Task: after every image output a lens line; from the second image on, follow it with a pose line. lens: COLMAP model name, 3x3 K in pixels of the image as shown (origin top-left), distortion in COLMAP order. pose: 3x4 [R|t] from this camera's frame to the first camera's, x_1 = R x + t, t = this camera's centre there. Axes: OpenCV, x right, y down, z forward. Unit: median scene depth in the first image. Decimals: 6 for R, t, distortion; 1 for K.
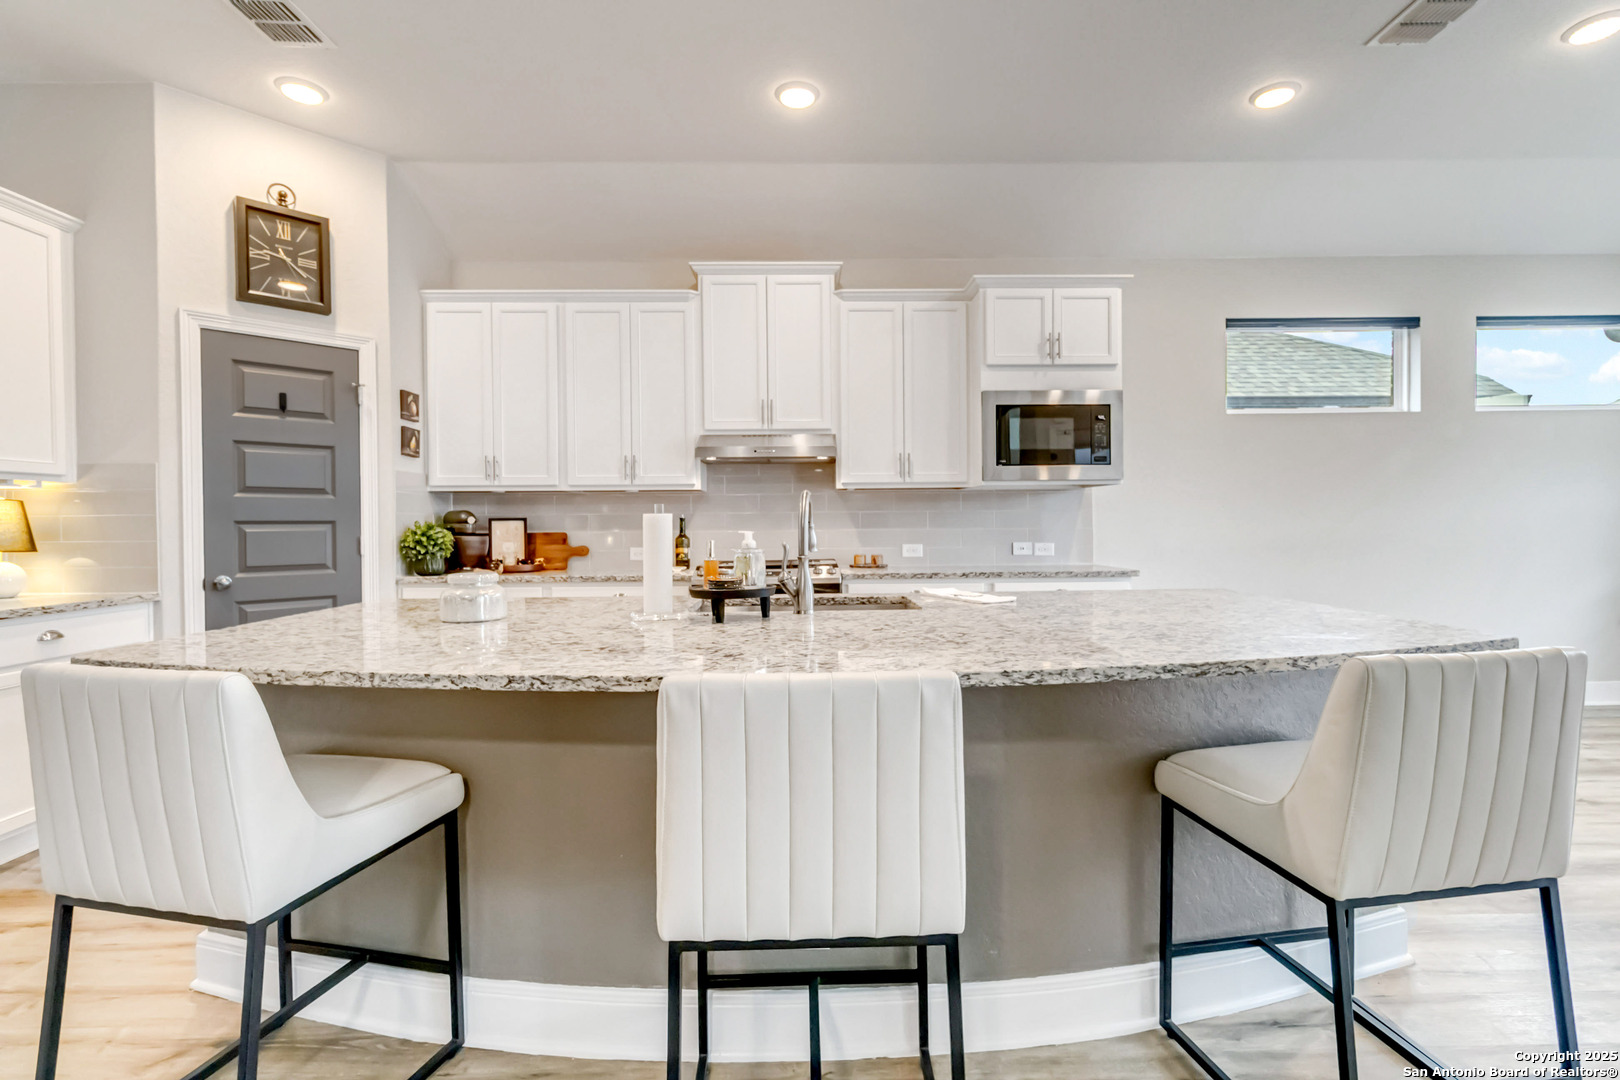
lens RADIAL K [[755.1, 0, 811.5], [0, 755.1, 530.9], [0, 0, 1]] dist [0.002682, 0.000369]
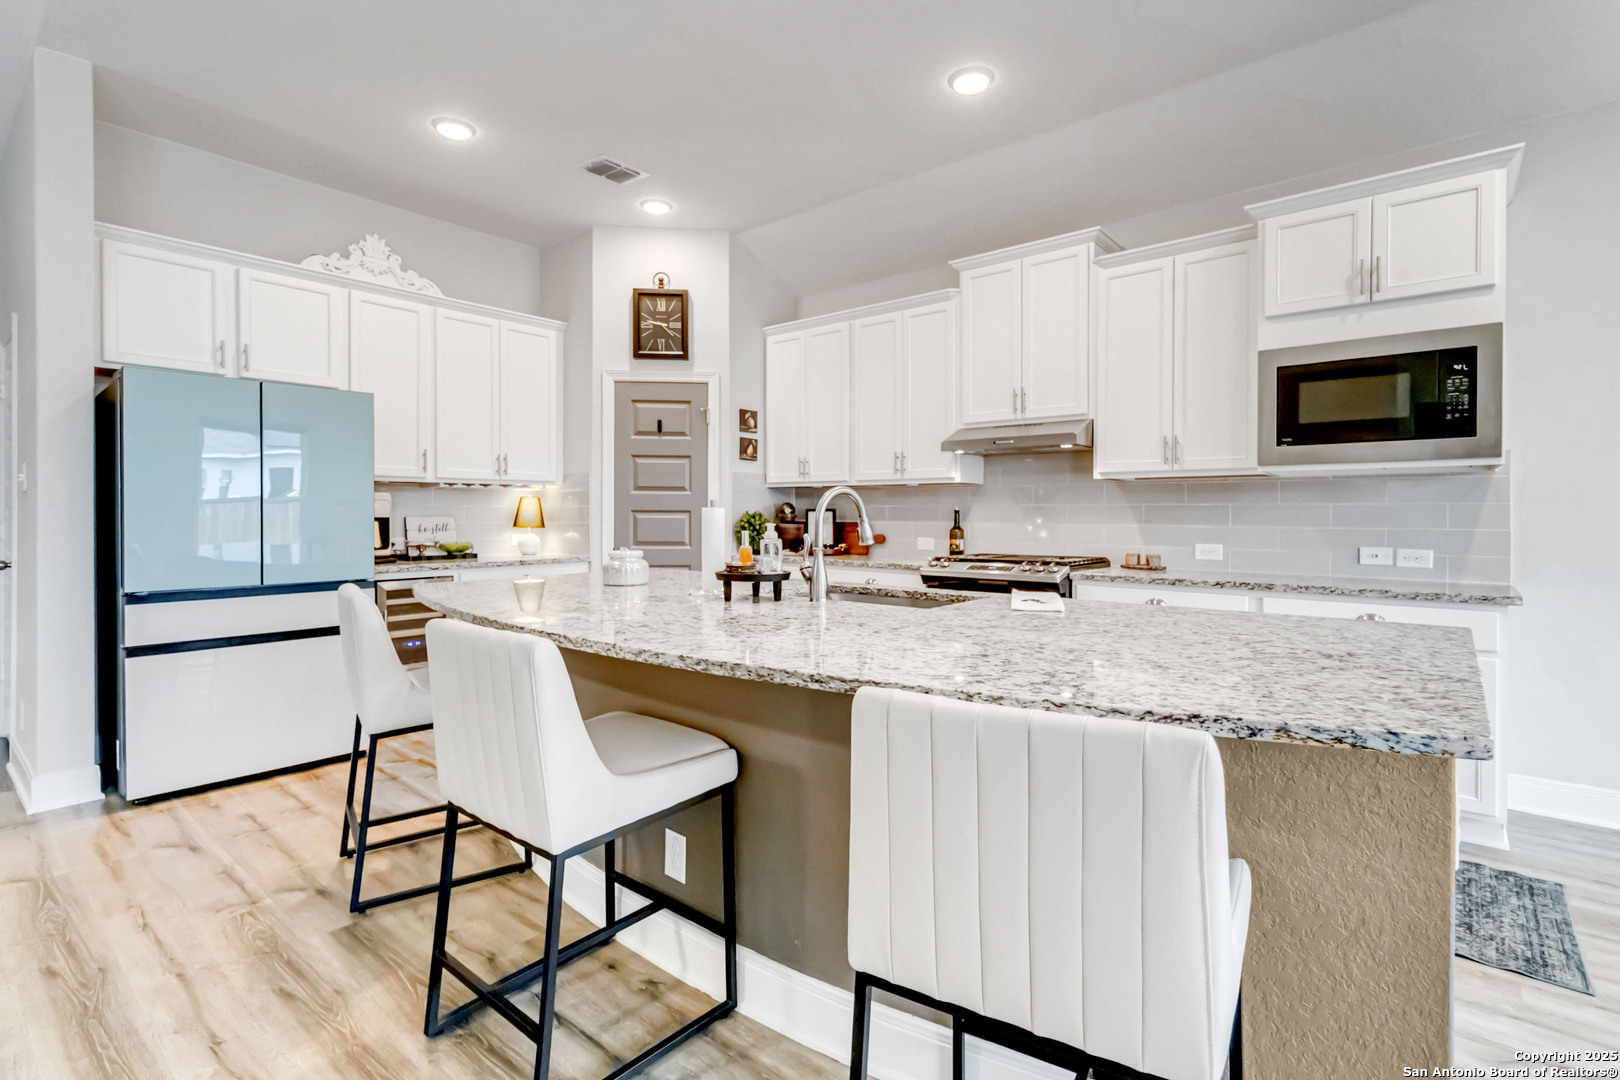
lens RADIAL K [[755.1, 0, 816.7], [0, 755.1, 517.7], [0, 0, 1]] dist [0.002682, 0.000369]
pose [[0.757350, 0.014944, -0.652838, 0.390641], [-0.017620, 0.999842, 0.002446, -0.006477], [0.652771, 0.009650, 0.757494, 0.106669]]
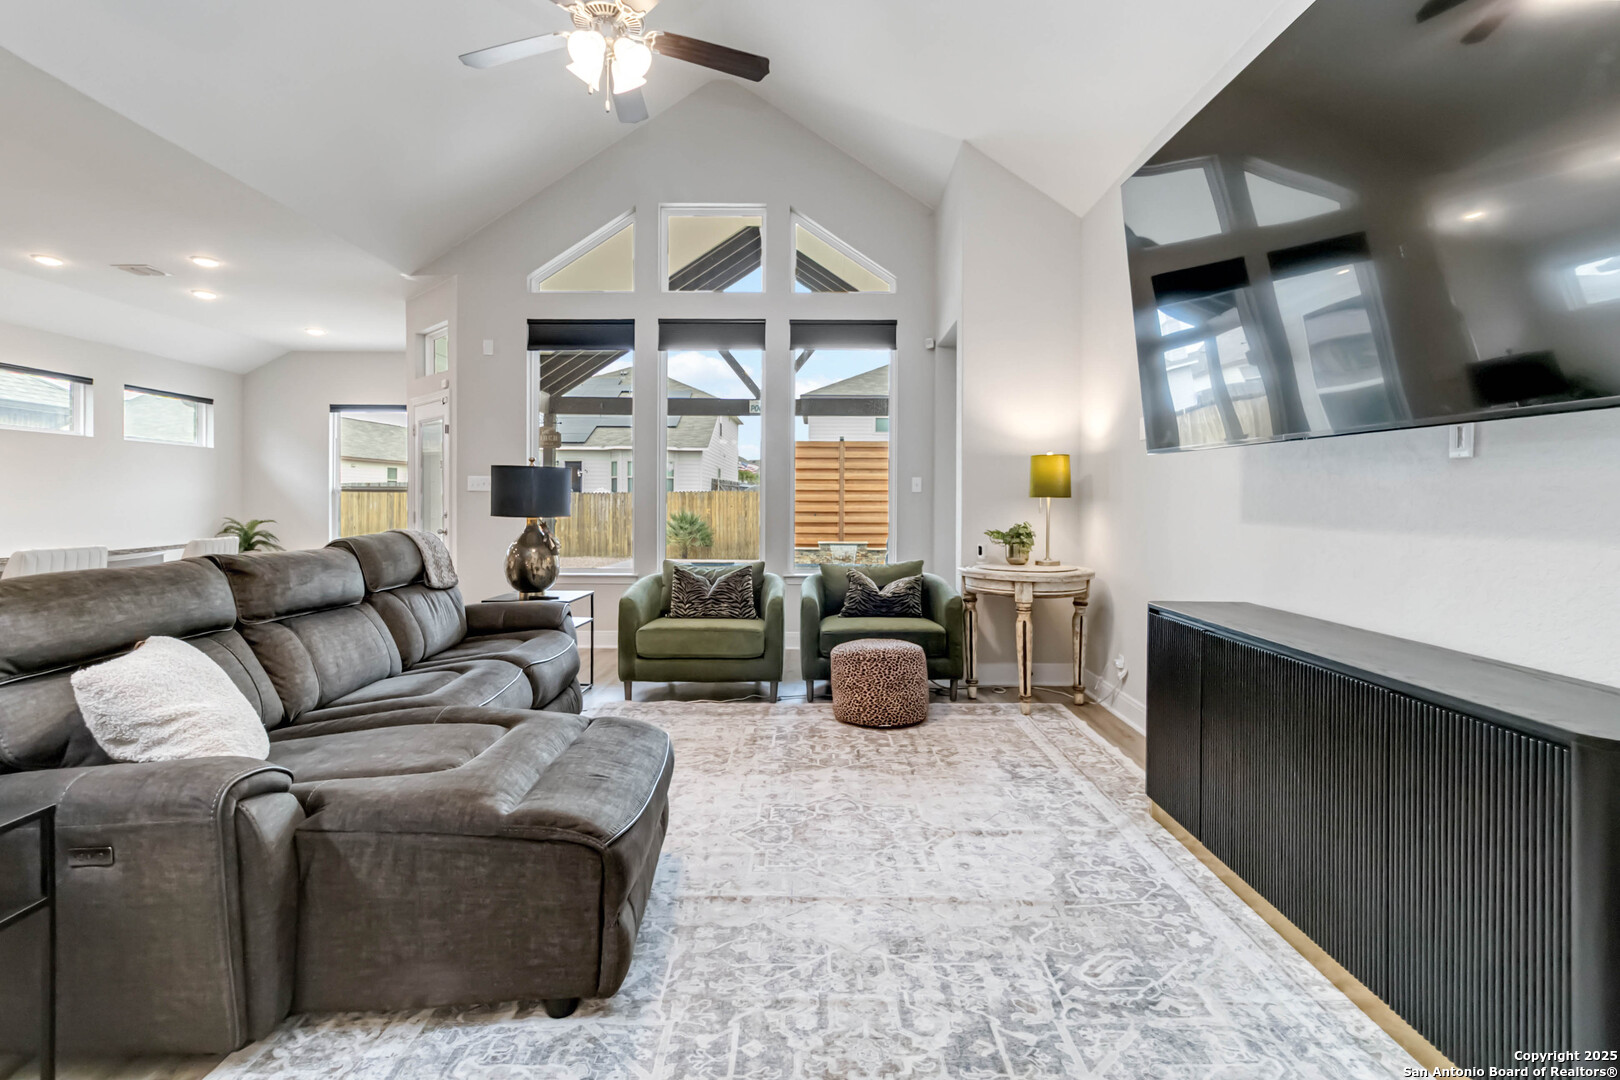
lens RADIAL K [[755.1, 0, 815.3], [0, 755.1, 526.3], [0, 0, 1]] dist [0.002682, 0.000369]
pose [[0.016947, -0.018906, 0.999678, -0.915529], [0.007498, 0.999796, 0.018781, 0.017389], [-0.999828, 0.007177, 0.017085, -0.663003]]
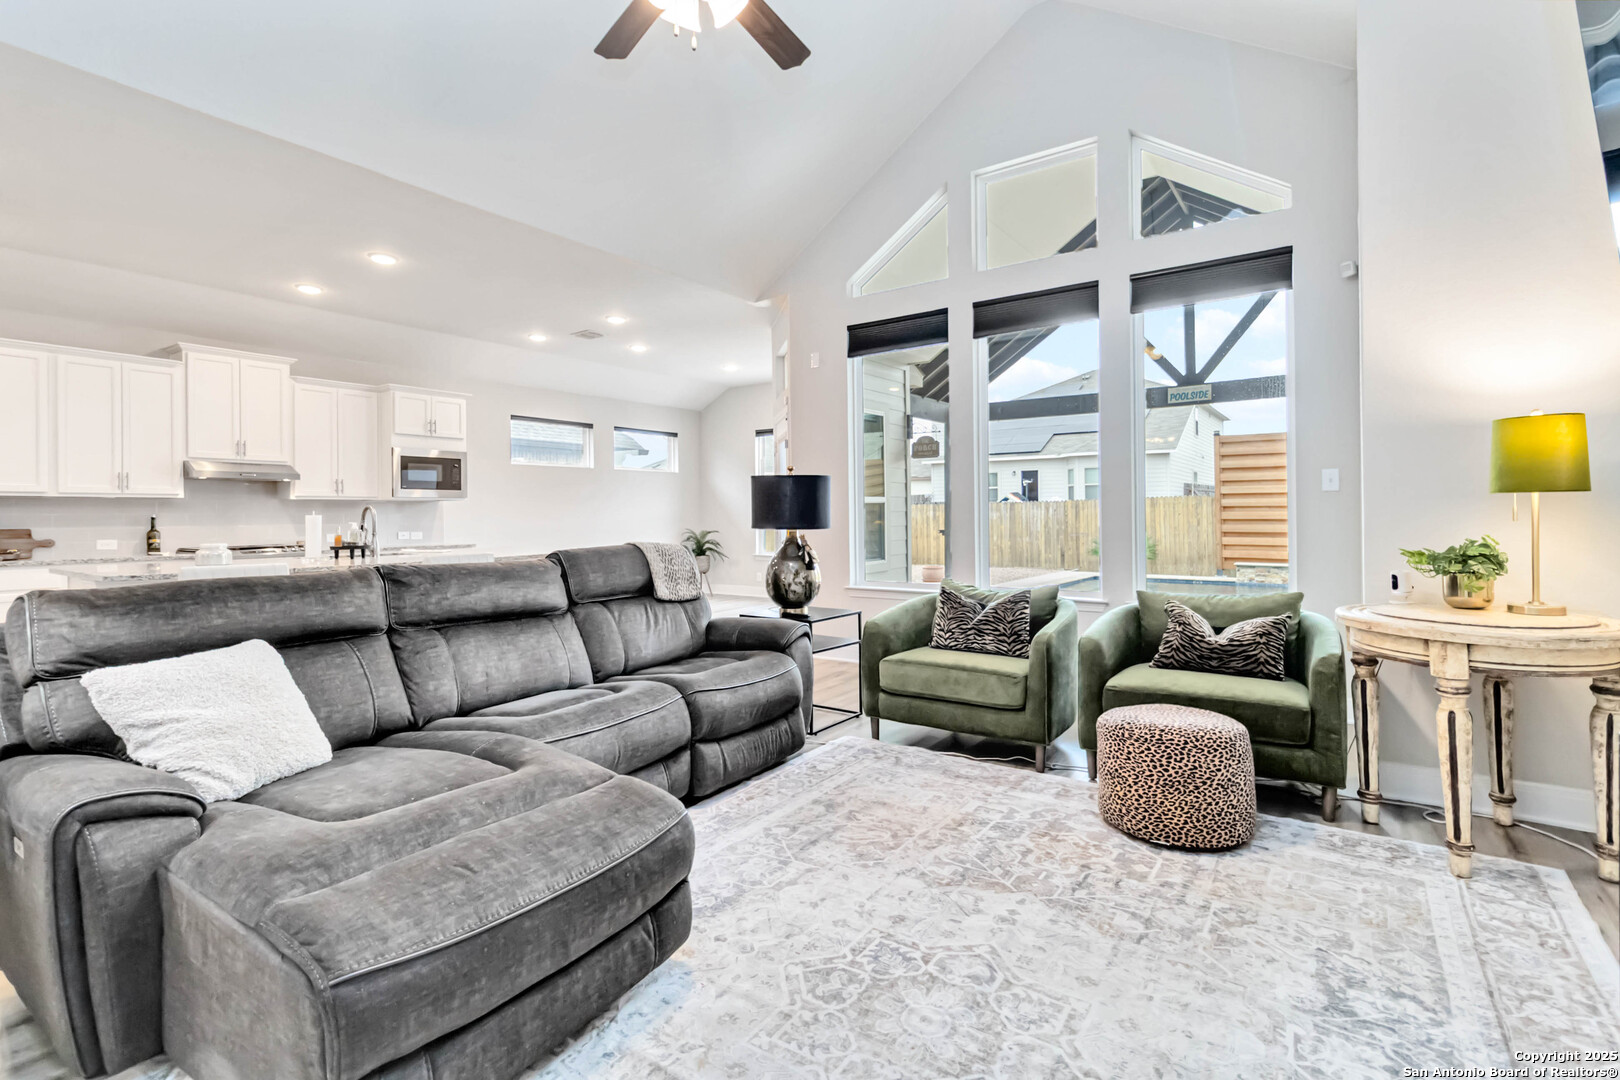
lens RADIAL K [[755.1, 0, 818.6], [0, 755.1, 520.5], [0, 0, 1]] dist [0.002682, 0.000369]
pose [[0.584005, -0.002252, 0.811747, -0.643666], [0.014192, 0.999872, -0.007437, 0.018031], [-0.811626, 0.015863, 0.583962, -0.877382]]
